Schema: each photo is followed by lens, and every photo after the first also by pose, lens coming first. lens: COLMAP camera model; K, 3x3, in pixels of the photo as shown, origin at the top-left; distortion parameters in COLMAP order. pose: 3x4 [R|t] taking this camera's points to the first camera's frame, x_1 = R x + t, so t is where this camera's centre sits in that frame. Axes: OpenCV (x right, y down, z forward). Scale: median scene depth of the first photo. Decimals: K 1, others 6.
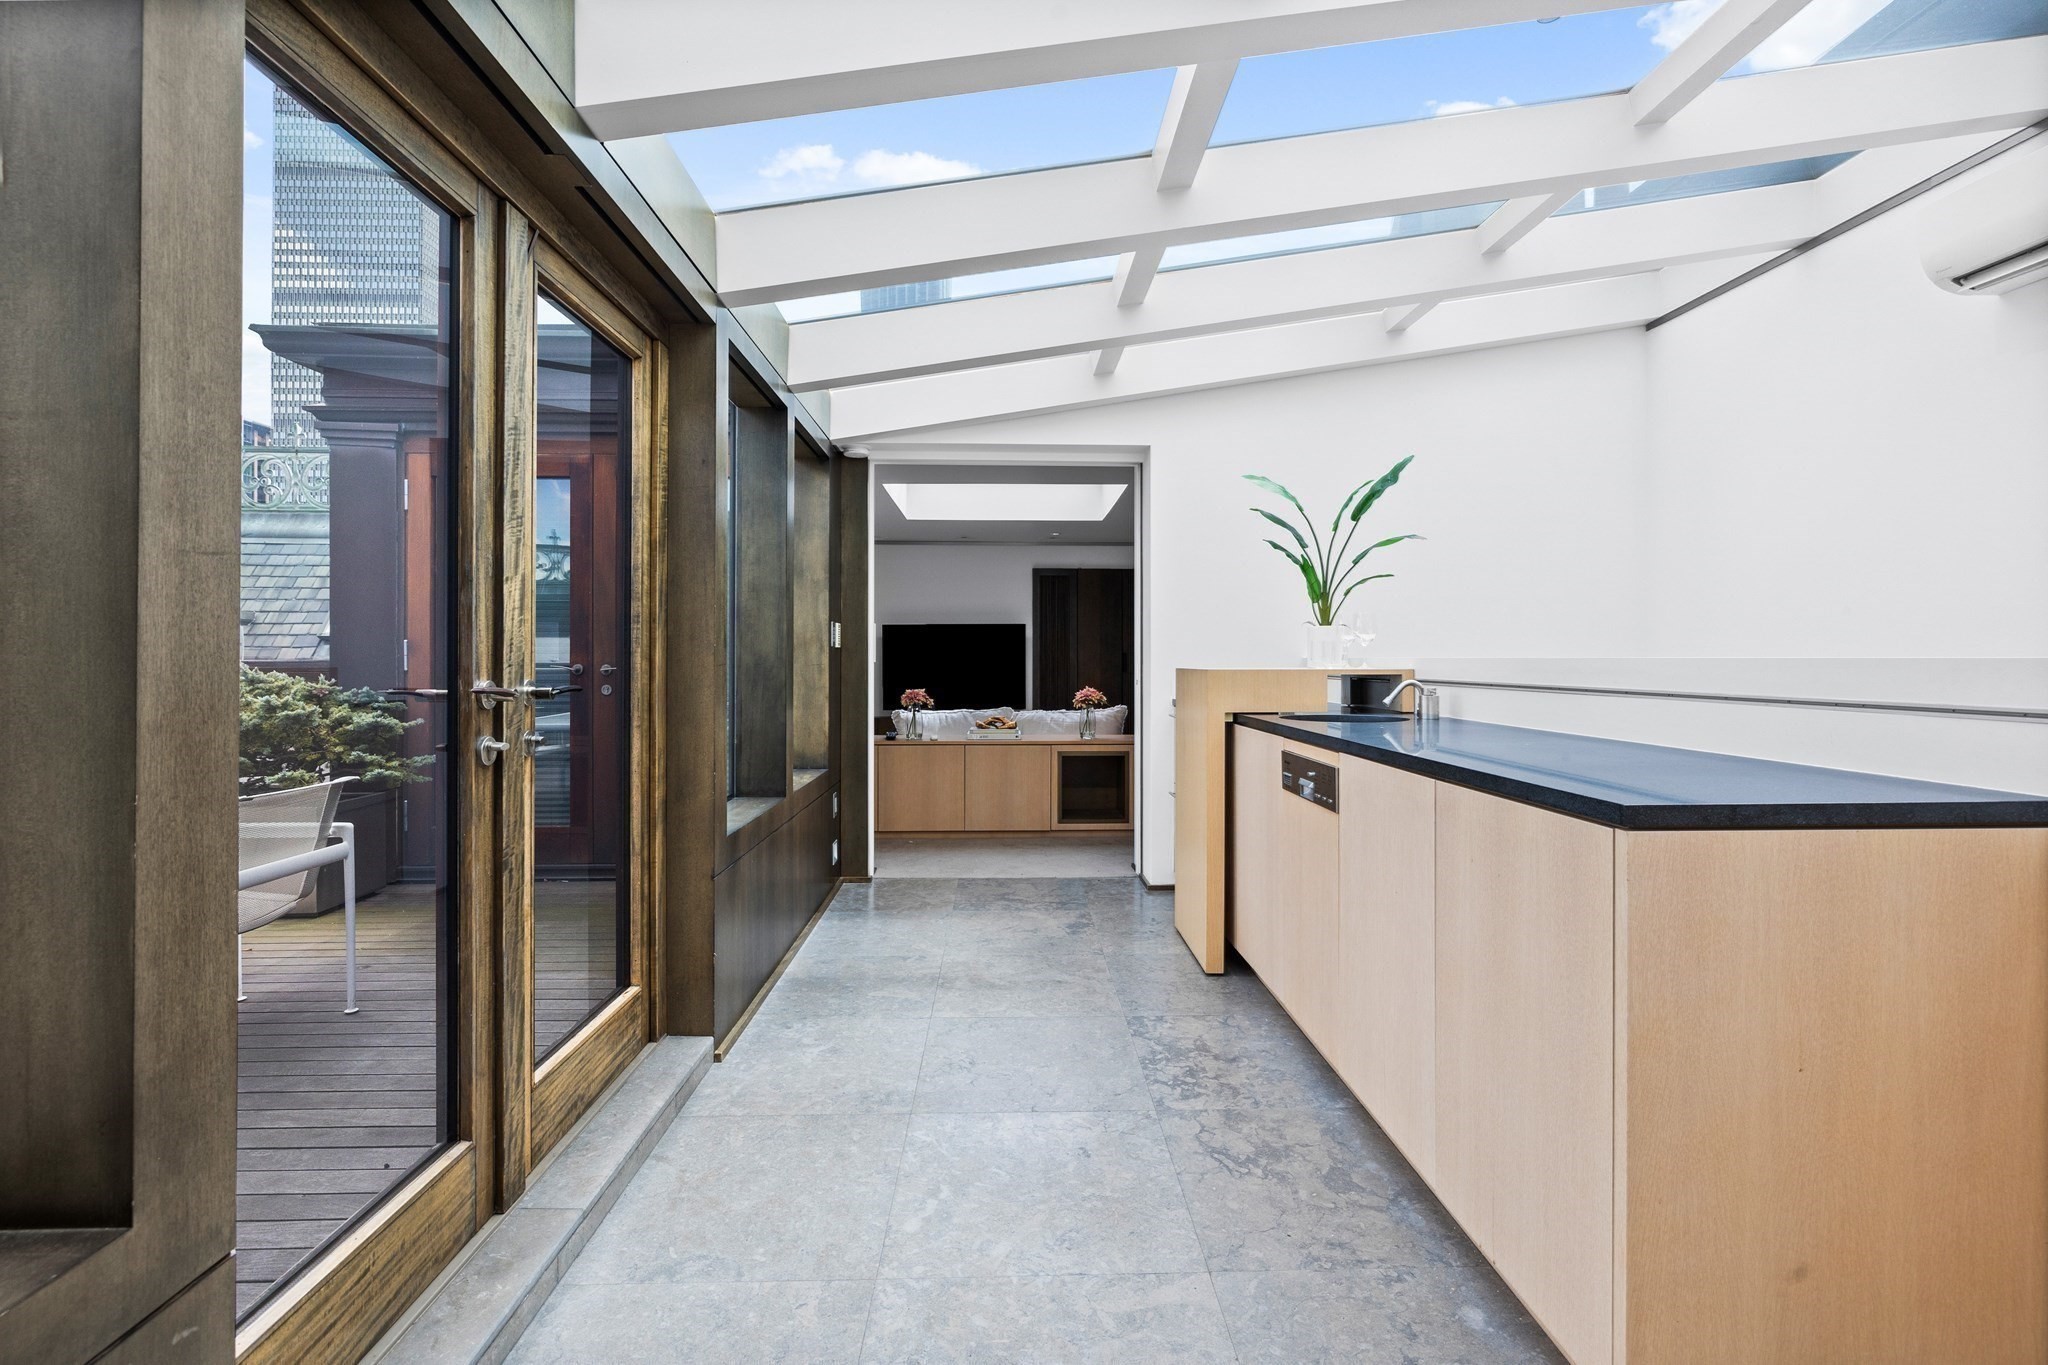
lens RADIAL K [[913.0, 0, 1042.6], [0, 913.0, 653.7], [0, 0, 1]] dist [-0.007785, 0.000618]
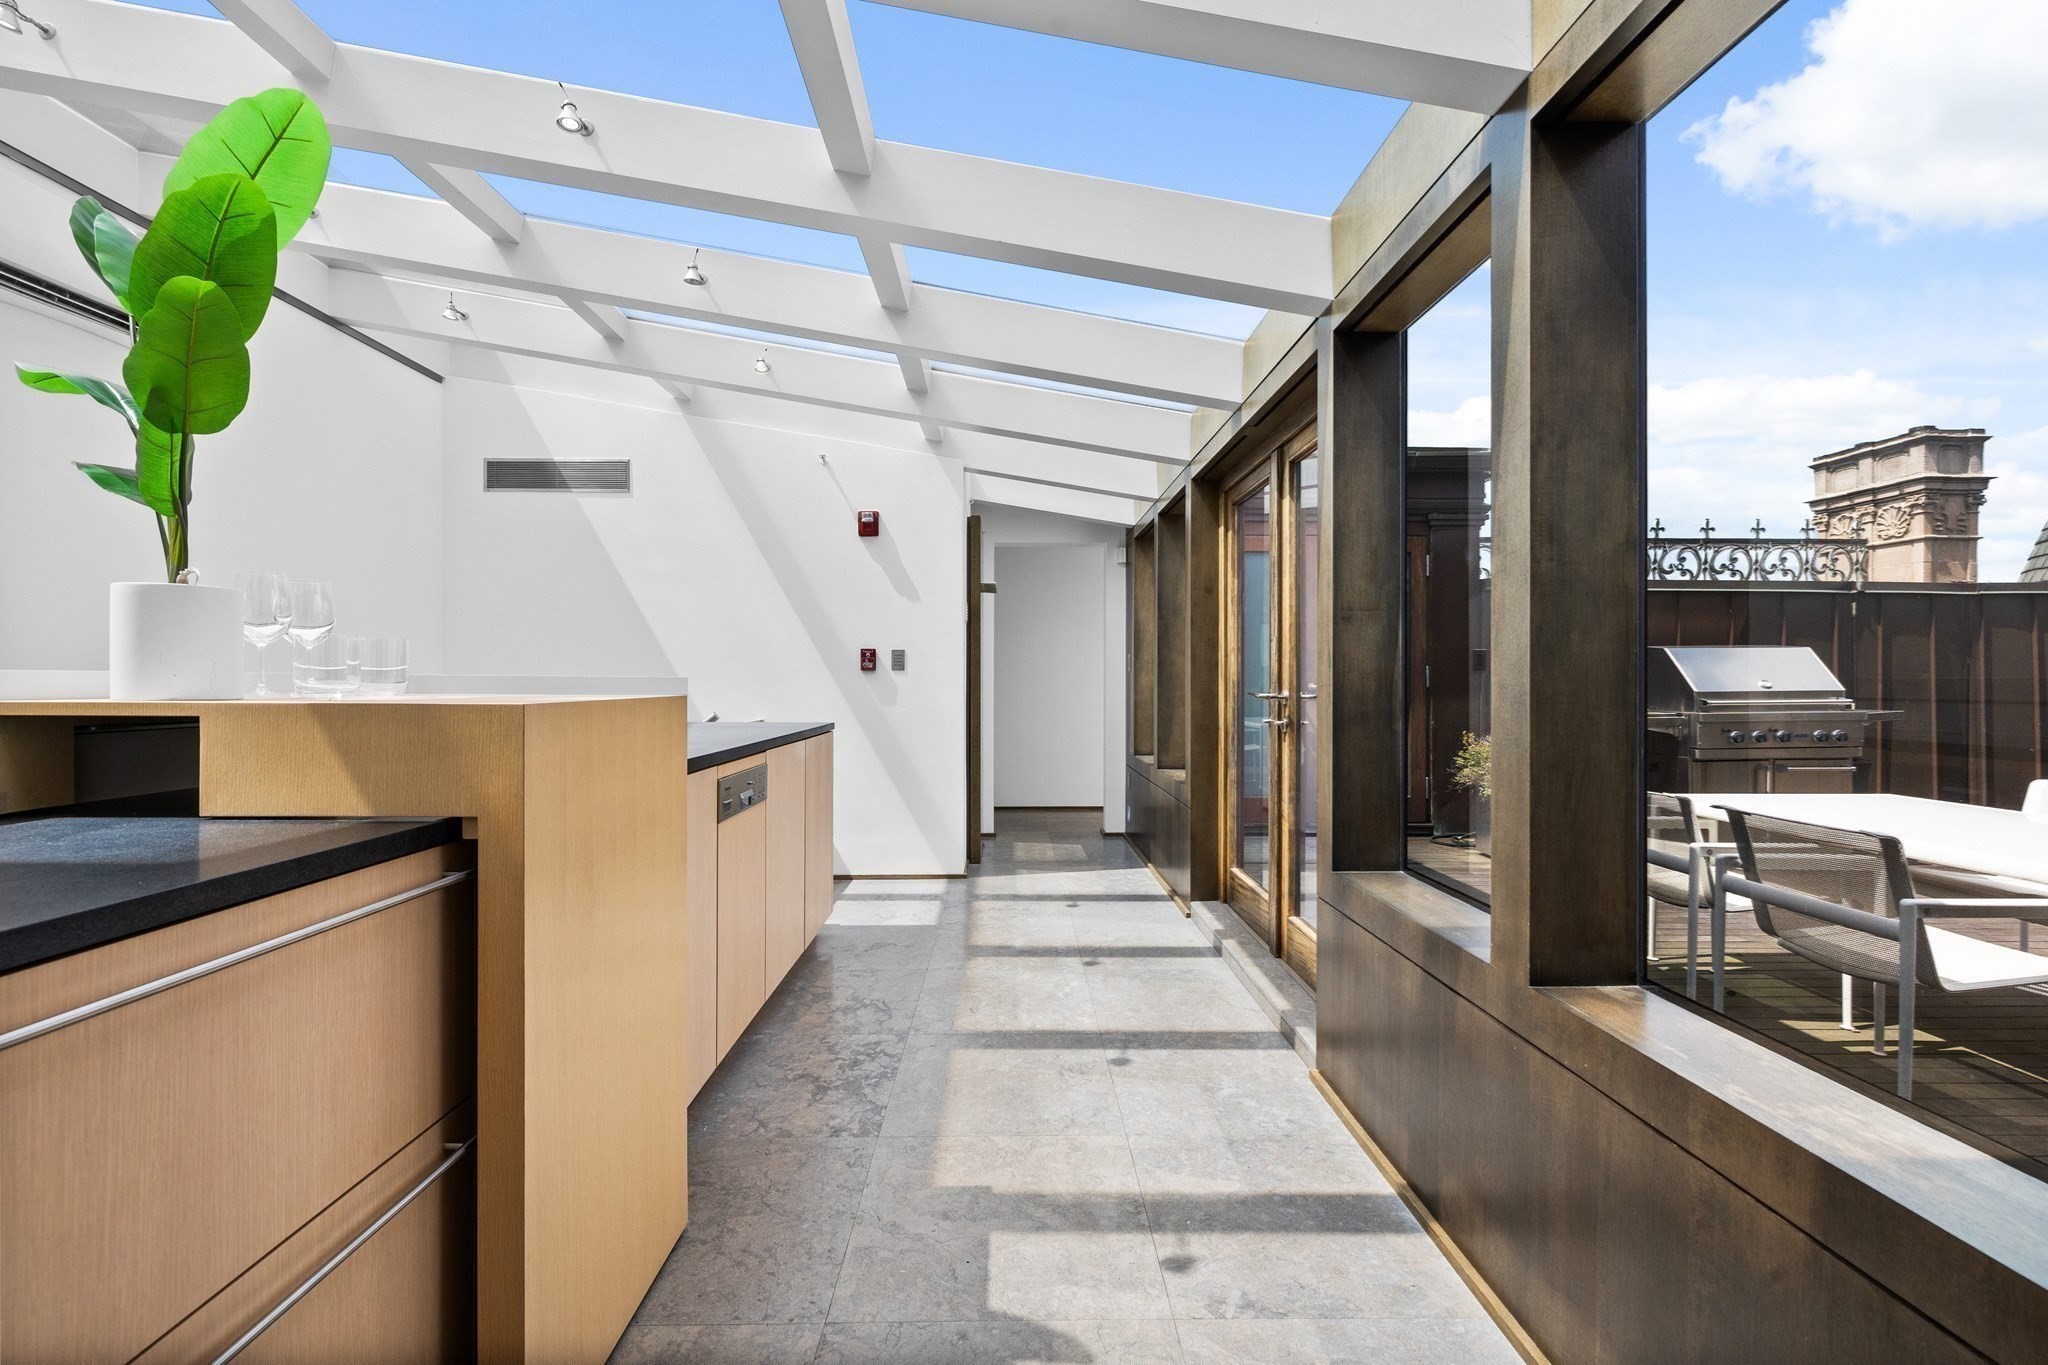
lens RADIAL K [[858.9, 0, 1020.0], [0, 858.9, 686.1], [0, 0, 1]] dist [-0.000957, 0.000086]
pose [[-0.999578, -0.000356, 0.029044, -0.048482], [-0.000288, 0.999997, 0.002357, 0.009999], [-0.029044, 0.002347, -0.999575, 1.608471]]
